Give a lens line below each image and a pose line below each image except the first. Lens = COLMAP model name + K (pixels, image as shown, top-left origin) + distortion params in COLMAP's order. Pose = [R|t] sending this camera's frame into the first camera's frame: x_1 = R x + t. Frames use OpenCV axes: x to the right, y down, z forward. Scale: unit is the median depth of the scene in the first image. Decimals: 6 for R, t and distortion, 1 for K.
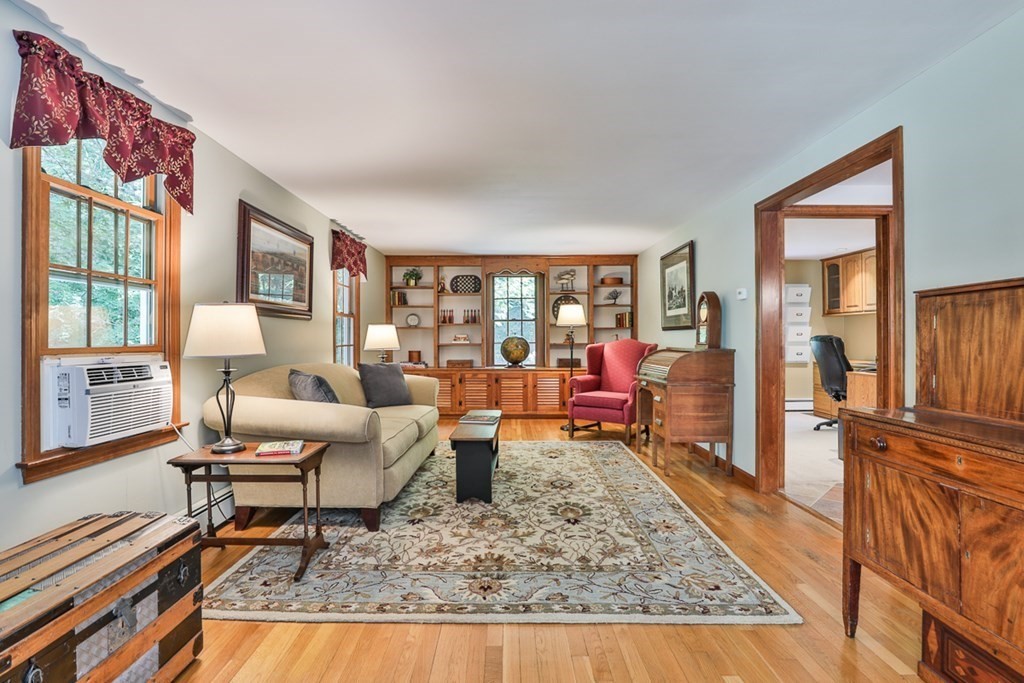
lens RADIAL K [[516.1, 0, 512.0], [0, 516.1, 341.5], [0, 0, 1]] dist [-0.060621, 0.025580]
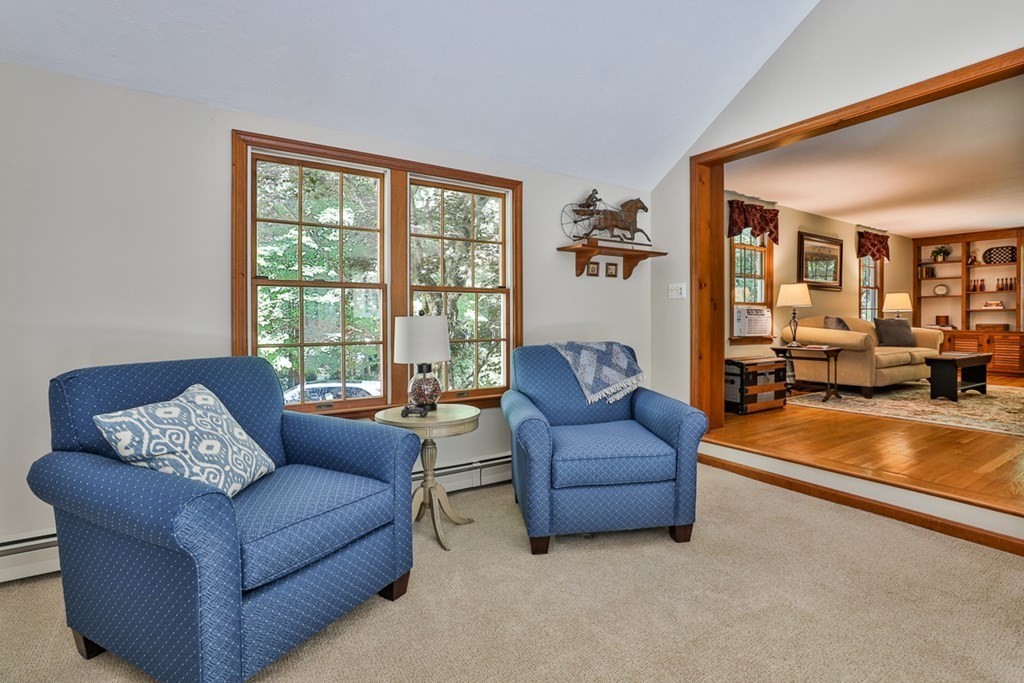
lens RADIAL K [[500.2, 0, 533.5], [0, 500.2, 324.7], [0, 0, 1]] dist [-0.032421, 0.001265]
pose [[0.566825, 0.007690, -0.823802, 0.343964], [-0.002417, 0.999968, 0.007671, 0.053818], [0.823834, -0.002357, 0.566826, -0.692253]]
